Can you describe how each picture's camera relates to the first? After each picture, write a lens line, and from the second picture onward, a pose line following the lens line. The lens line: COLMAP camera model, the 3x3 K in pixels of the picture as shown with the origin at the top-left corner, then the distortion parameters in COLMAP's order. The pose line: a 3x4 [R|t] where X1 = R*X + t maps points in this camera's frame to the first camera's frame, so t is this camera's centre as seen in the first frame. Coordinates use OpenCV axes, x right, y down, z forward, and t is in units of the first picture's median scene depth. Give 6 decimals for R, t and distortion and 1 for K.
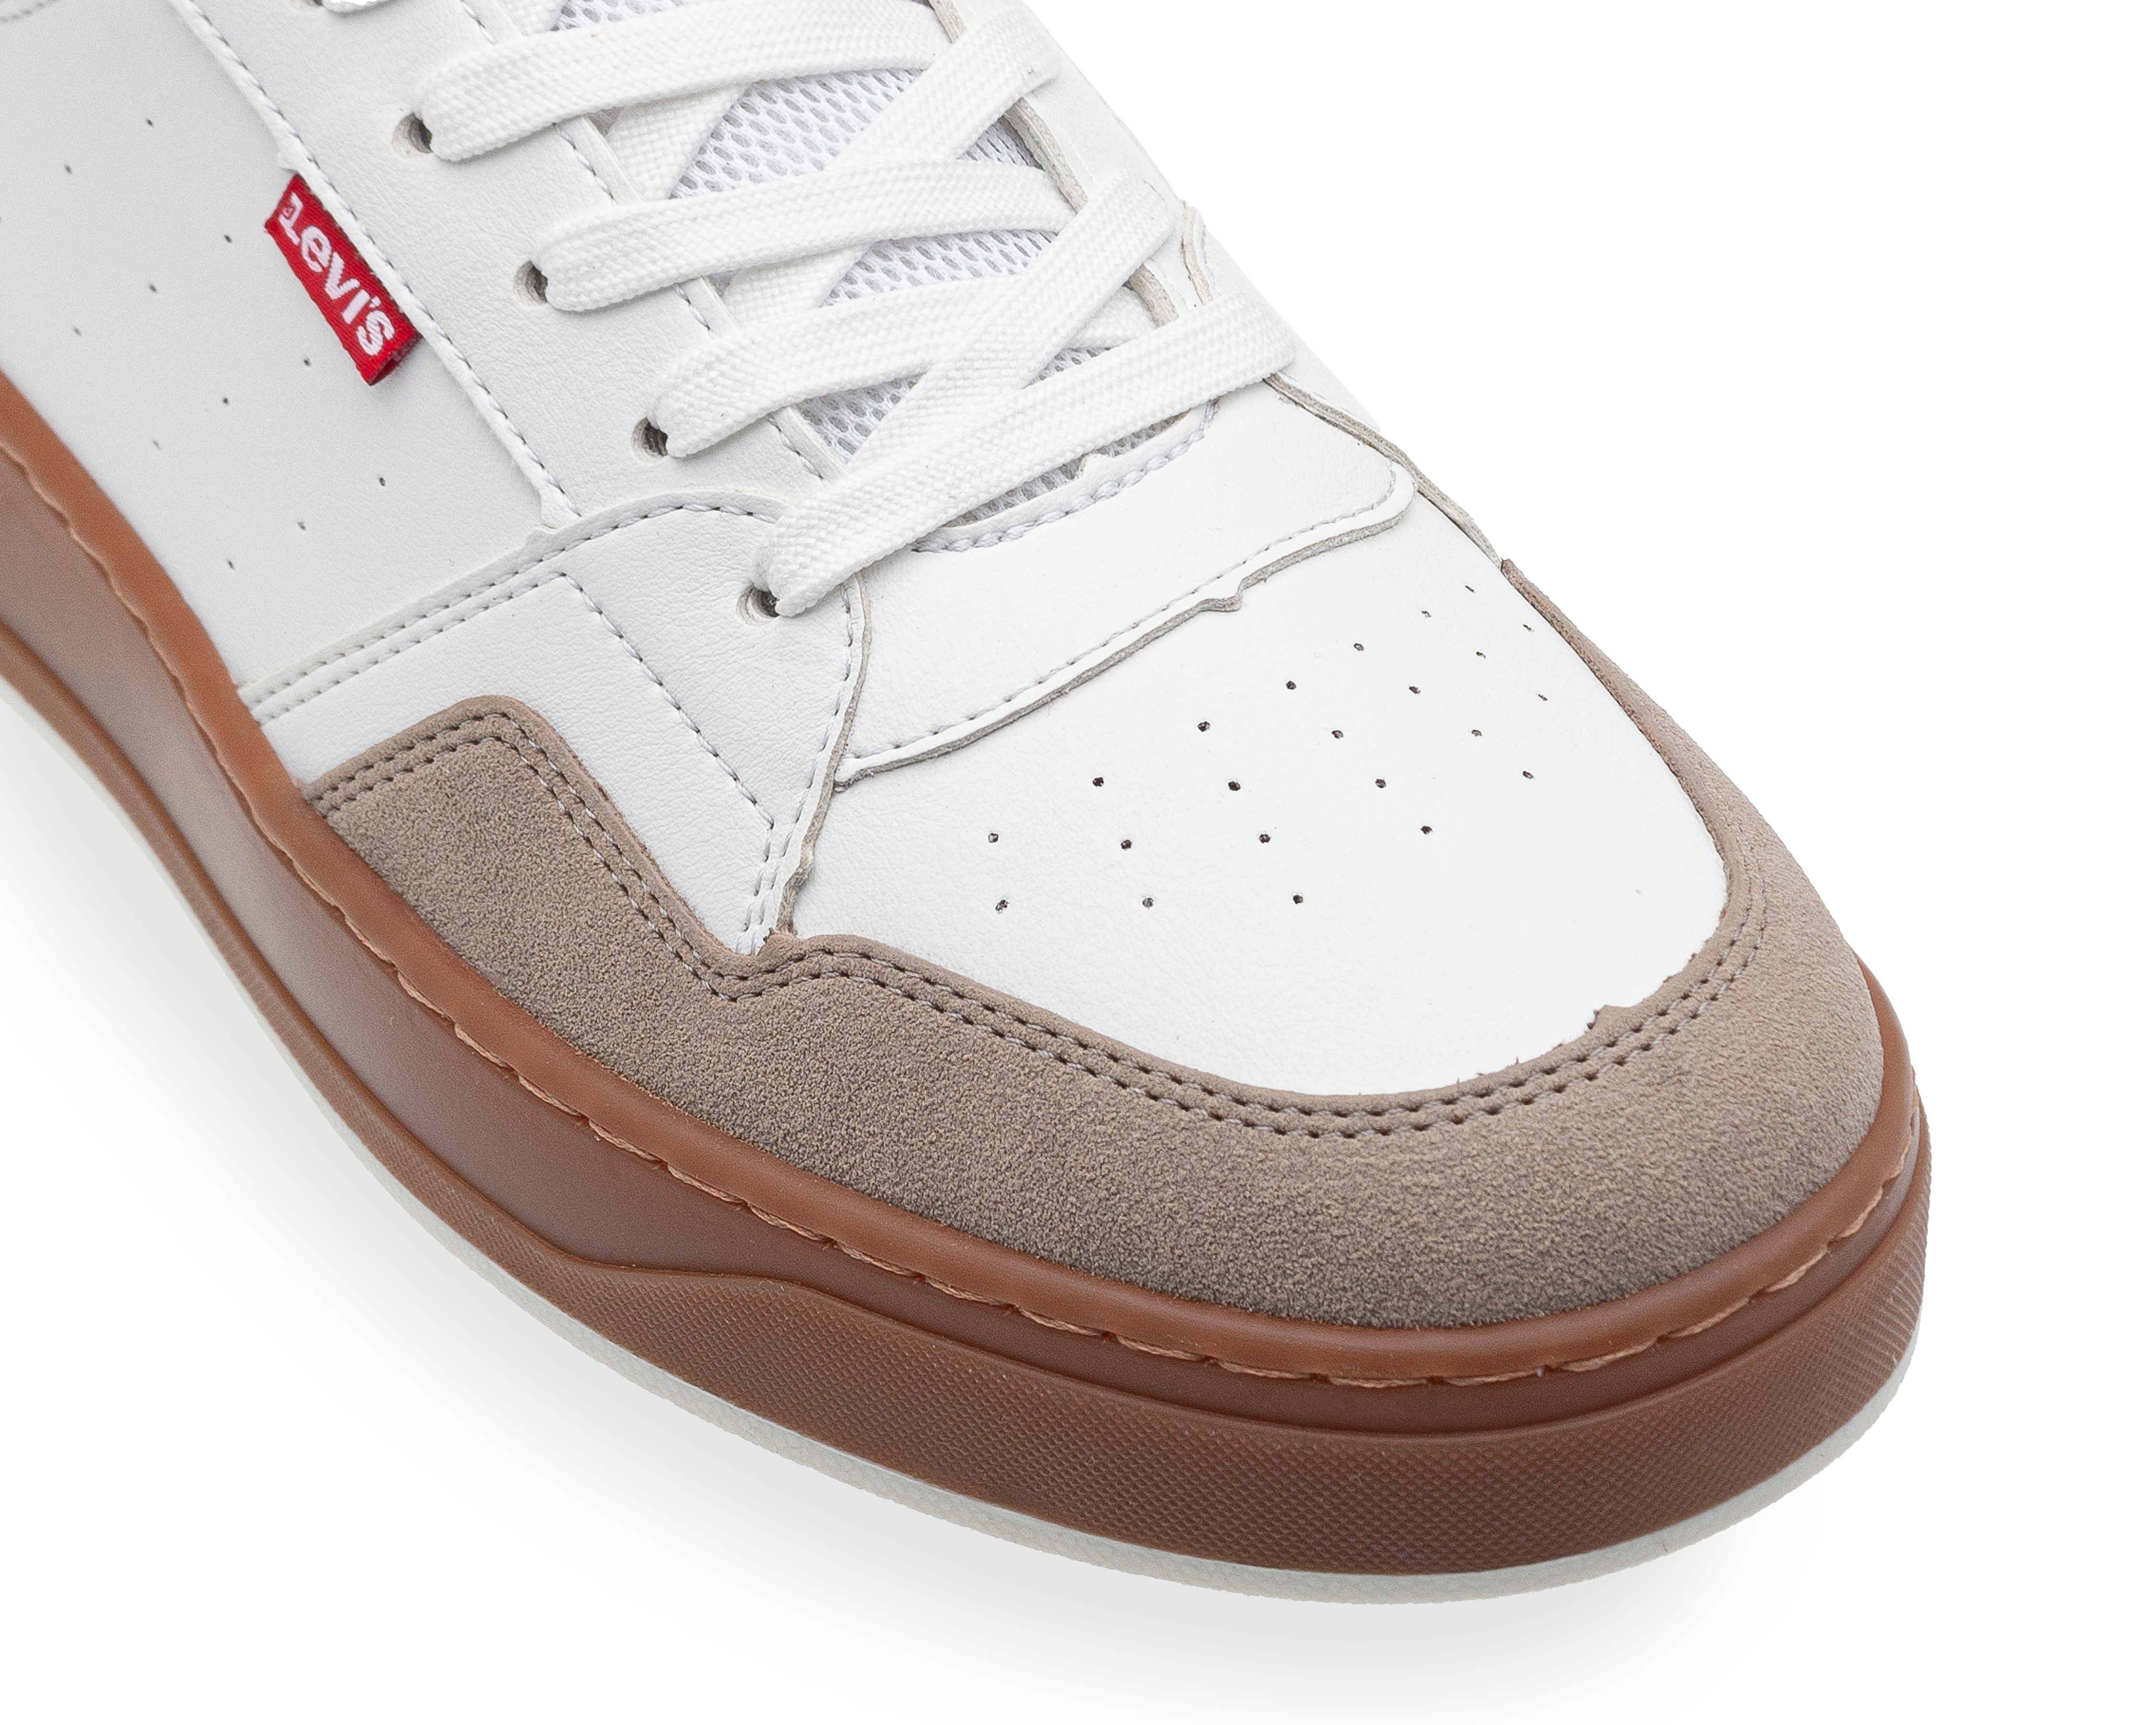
lens RADIAL K [[6047.8, 0, 1209.2], [0, 6047.8, 862.0], [0, 0, 1]] dist [0.017086, -0.763492]
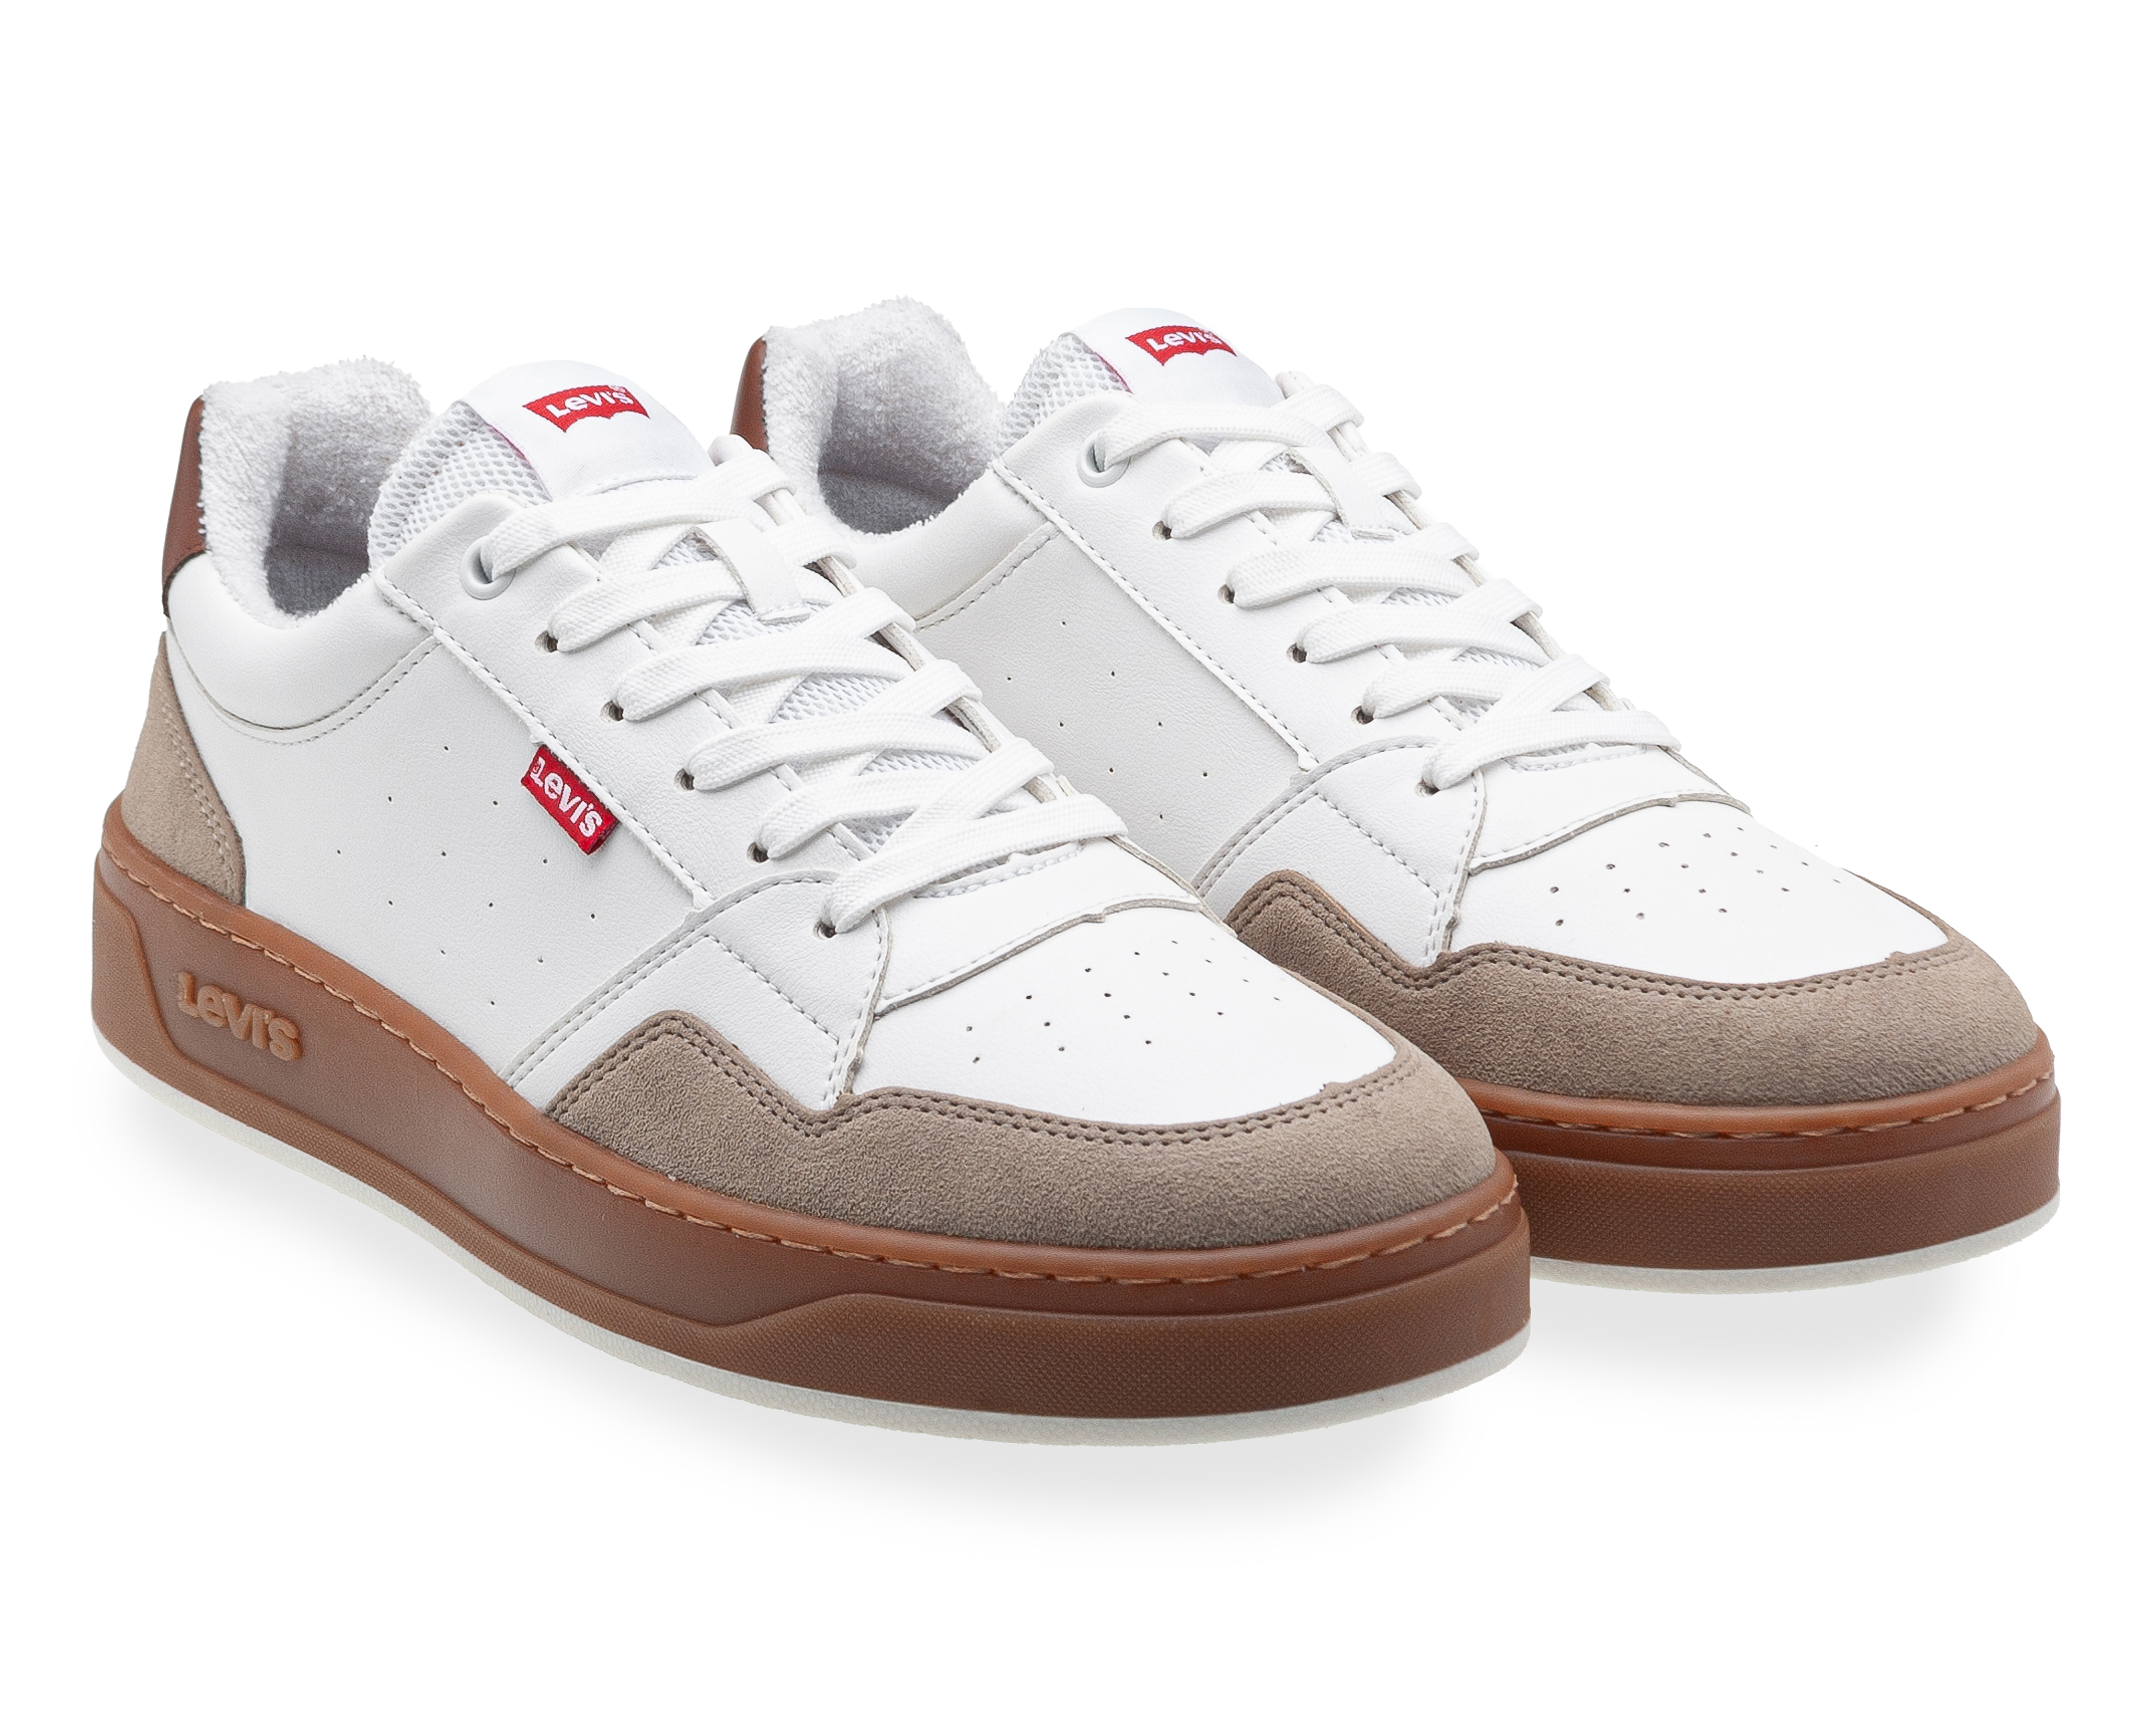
lens RADIAL K [[5501.1, 0, 1045.0], [0, 5501.1, 862.4], [0, 0, 1]] dist [-0.051554, -0.122796]
pose [[0.999053, -0.033704, 0.027525, -0.054406], [0.041183, 0.936626, -0.347903, 0.485845], [-0.014055, 0.348707, 0.937127, -0.473035]]
